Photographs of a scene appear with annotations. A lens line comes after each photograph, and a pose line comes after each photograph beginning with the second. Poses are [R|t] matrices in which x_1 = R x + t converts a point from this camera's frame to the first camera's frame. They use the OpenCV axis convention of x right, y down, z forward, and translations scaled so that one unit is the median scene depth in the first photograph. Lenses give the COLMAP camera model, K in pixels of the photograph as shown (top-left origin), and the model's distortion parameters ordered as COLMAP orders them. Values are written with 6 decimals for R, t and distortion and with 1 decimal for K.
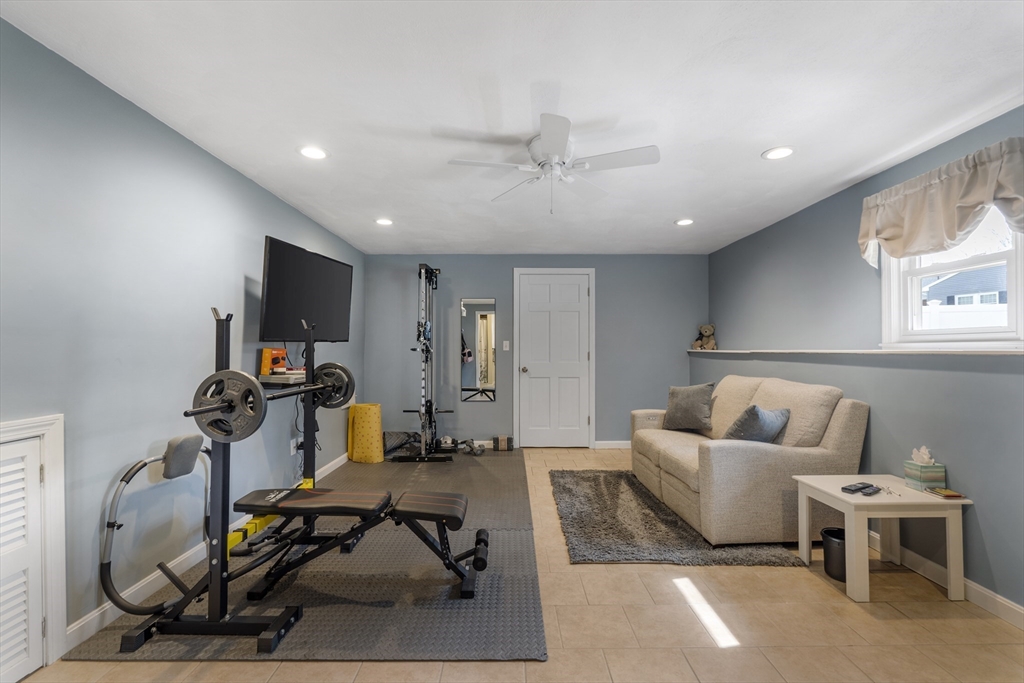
lens RADIAL K [[453.1, 0, 511.2], [0, 453.1, 341.6], [0, 0, 1]] dist [-0.000244, 0.001436]
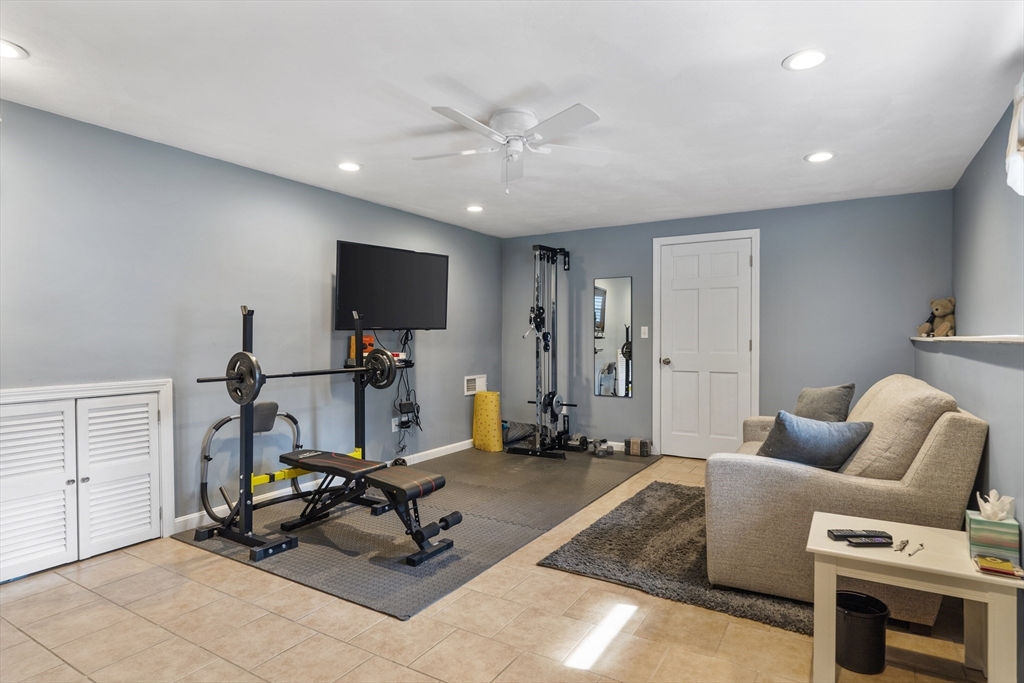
lens RADIAL K [[549.0, 0, 514.8], [0, 549.0, 340.4], [0, 0, 1]] dist [0.007398, 0.000245]
pose [[0.853795, 0.002360, -0.520604, 0.597503], [0.009309, 0.999761, 0.019800, 0.002973], [0.520526, -0.021752, 0.853569, 0.013350]]
